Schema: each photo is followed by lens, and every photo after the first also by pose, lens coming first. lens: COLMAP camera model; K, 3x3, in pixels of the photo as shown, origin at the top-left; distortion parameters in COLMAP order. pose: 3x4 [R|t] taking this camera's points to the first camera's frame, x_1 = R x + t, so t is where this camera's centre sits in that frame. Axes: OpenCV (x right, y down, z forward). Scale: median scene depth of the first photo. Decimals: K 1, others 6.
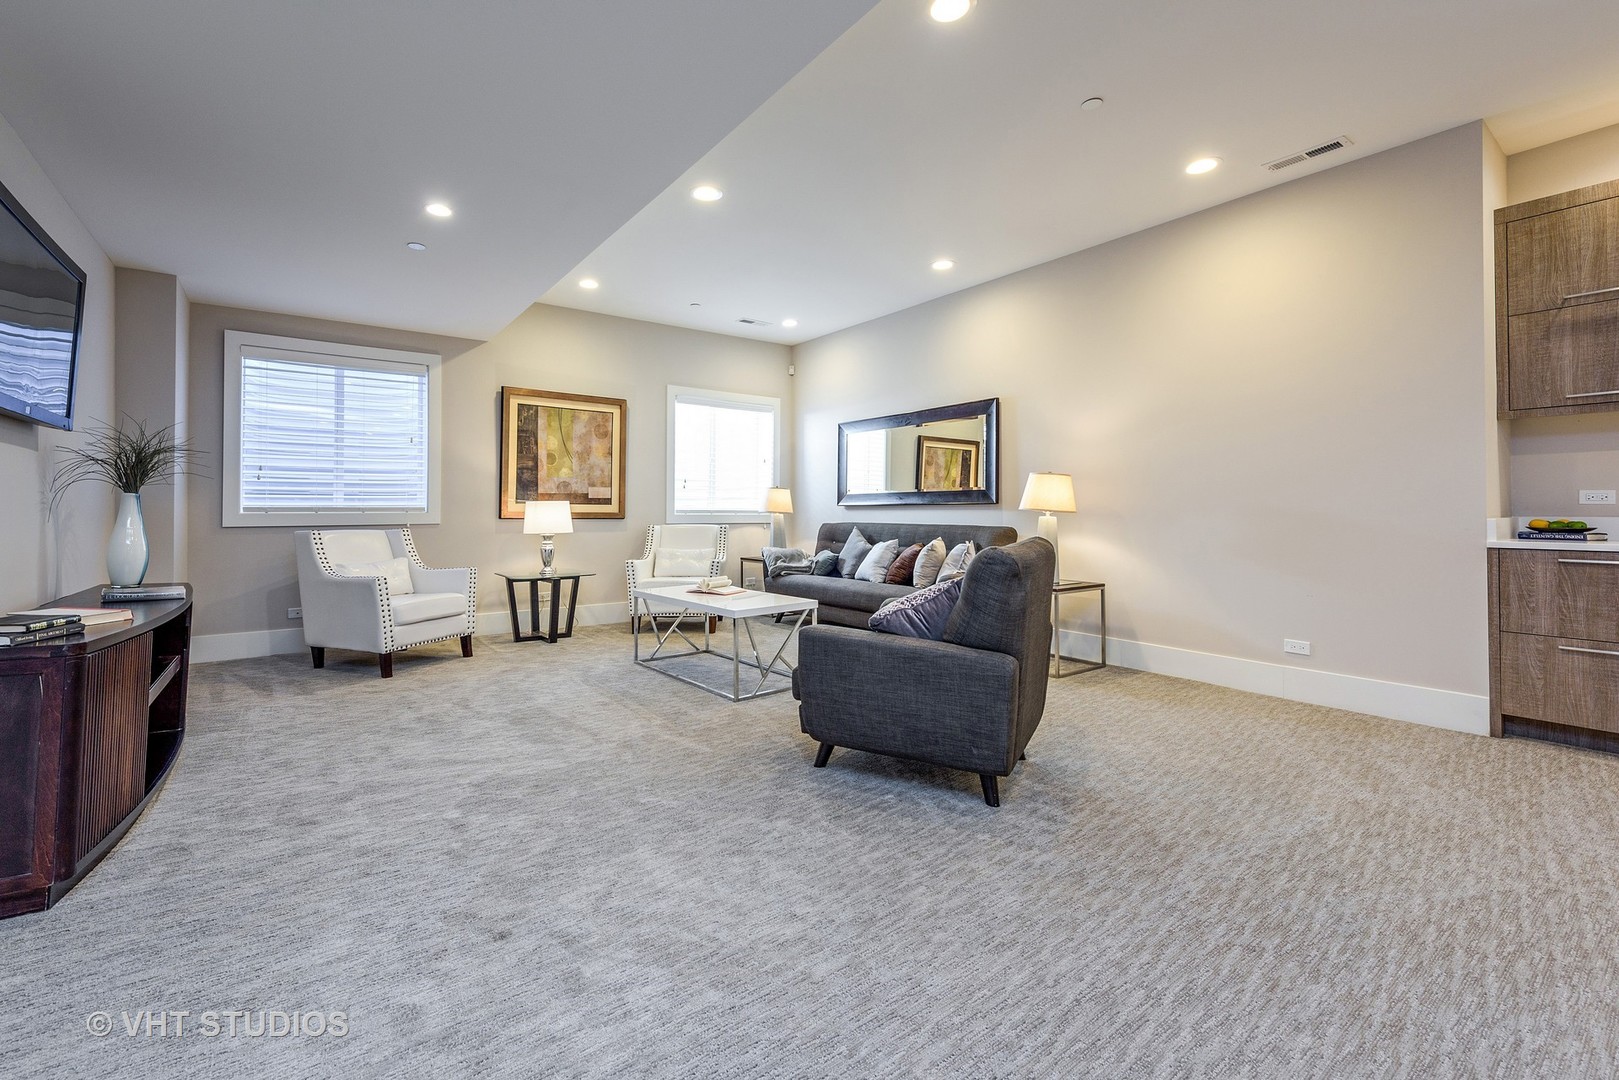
lens RADIAL K [[661.0, 0, 775.8], [0, 661.0, 511.8], [0, 0, 1]] dist [-0.000630, -0.001597]
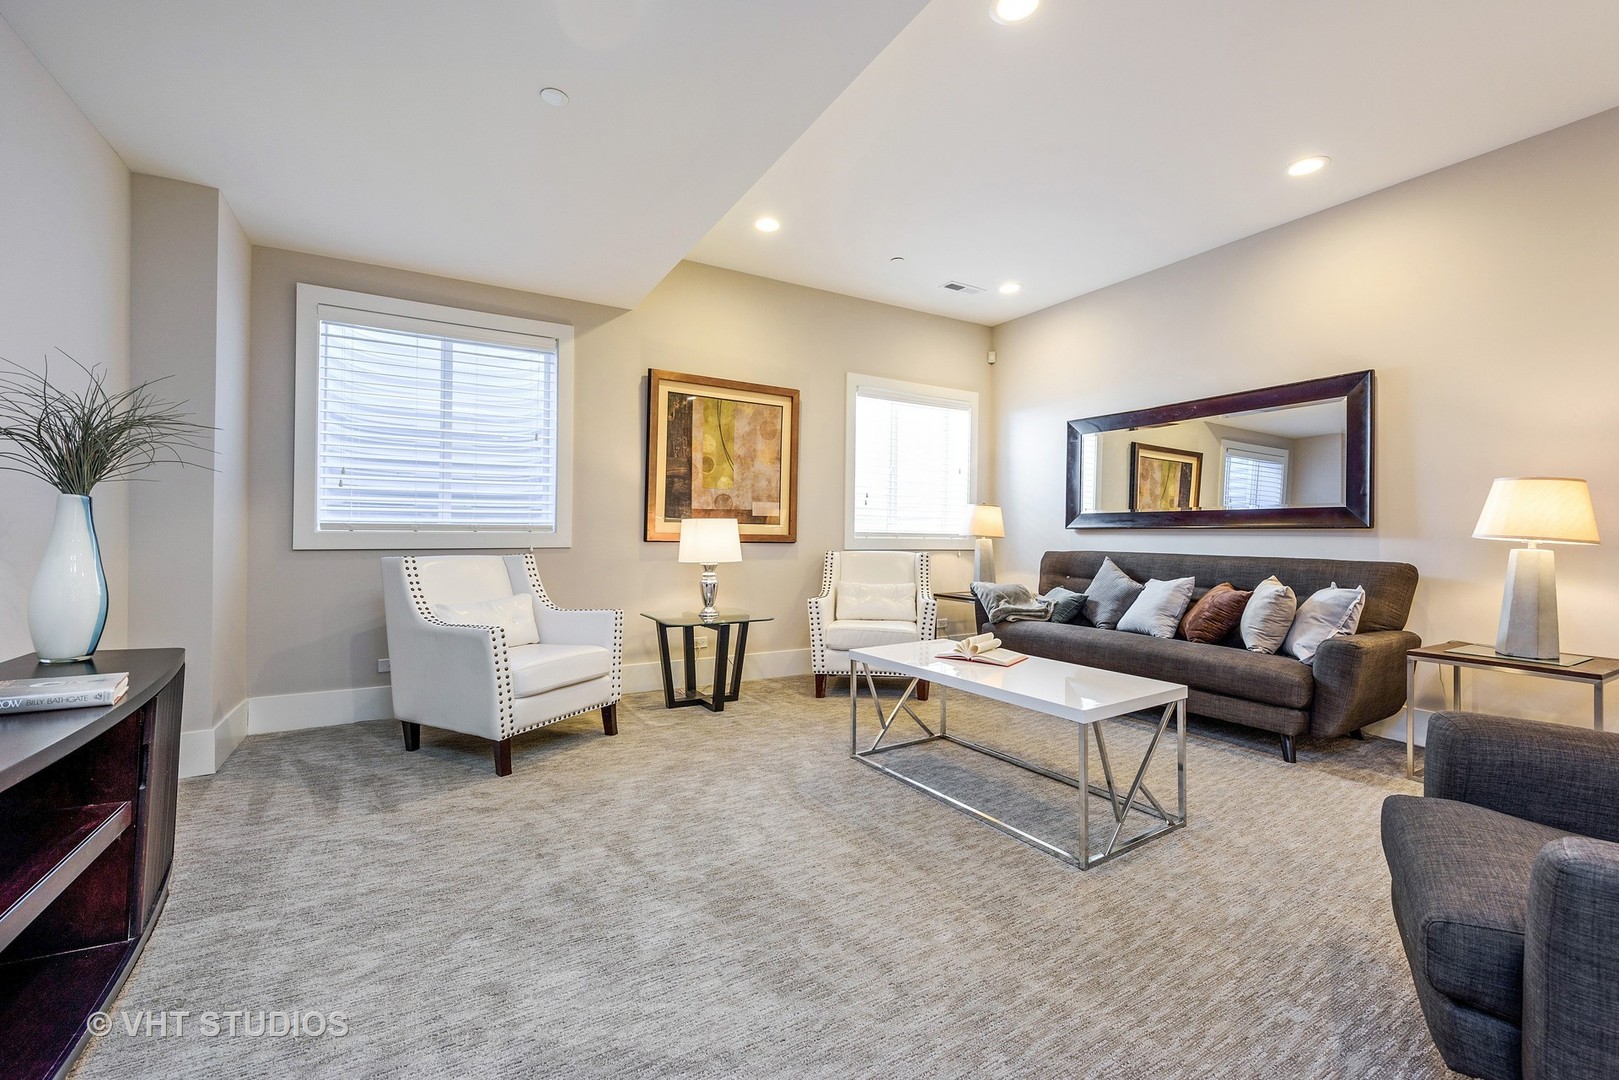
lens RADIAL K [[661.0, 0, 815.5], [0, 661.0, 539.1], [0, 0, 1]] dist [-0.000630, -0.001597]
pose [[0.995683, 0.011065, -0.092162, -0.164172], [-0.010316, 0.999910, 0.008601, -0.001028], [0.092248, -0.007613, 0.995707, 0.278180]]
